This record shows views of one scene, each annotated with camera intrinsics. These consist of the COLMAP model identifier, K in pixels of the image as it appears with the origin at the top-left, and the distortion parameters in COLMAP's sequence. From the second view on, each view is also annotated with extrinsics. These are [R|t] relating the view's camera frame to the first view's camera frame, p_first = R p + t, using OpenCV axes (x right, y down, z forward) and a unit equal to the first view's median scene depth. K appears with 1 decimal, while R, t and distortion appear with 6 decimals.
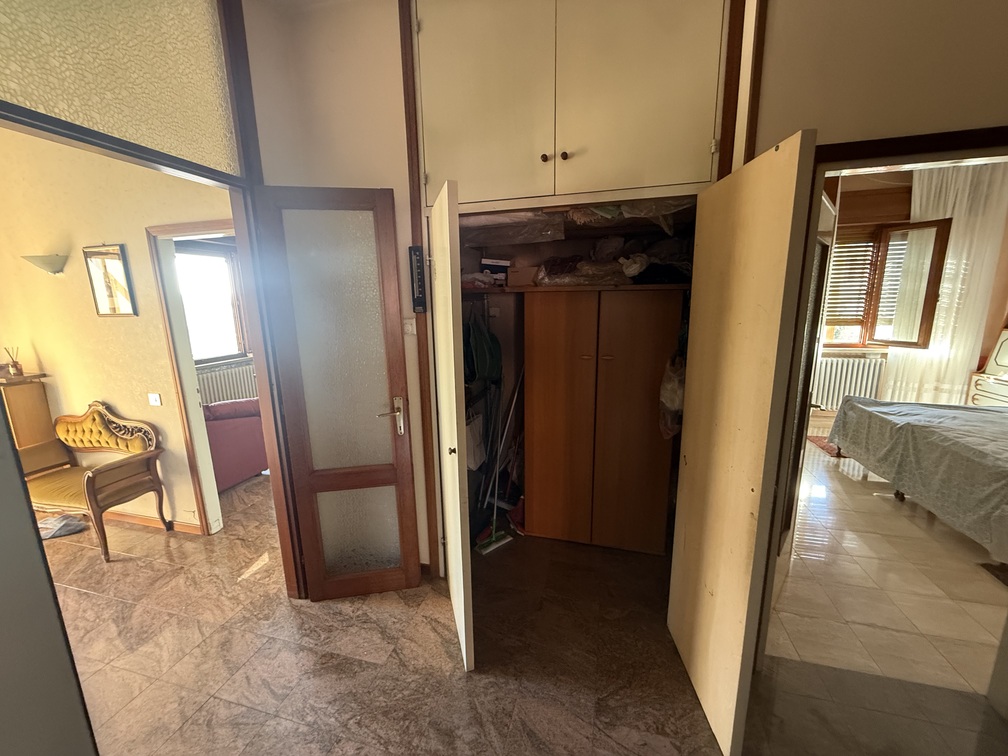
lens RADIAL K [[401.6, 0, 499.4], [0, 401.6, 376.9], [0, 0, 1]] dist [-0.000887, 0.000363]
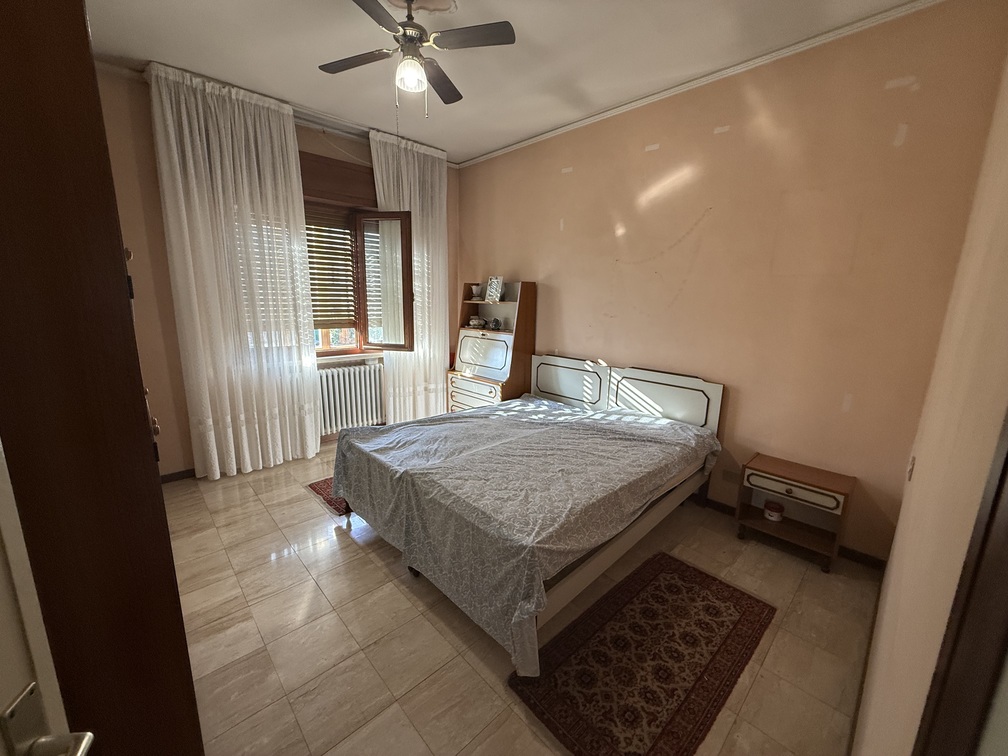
lens RADIAL K [[401.6, 0, 503.1], [0, 401.6, 379.5], [0, 0, 1]] dist [-0.000887, 0.000363]
pose [[0.515978, -0.139192, 0.845217, 0.369360], [0.131385, 0.987894, 0.082482, -0.054008], [-0.846466, 0.068490, 0.528019, 0.328400]]
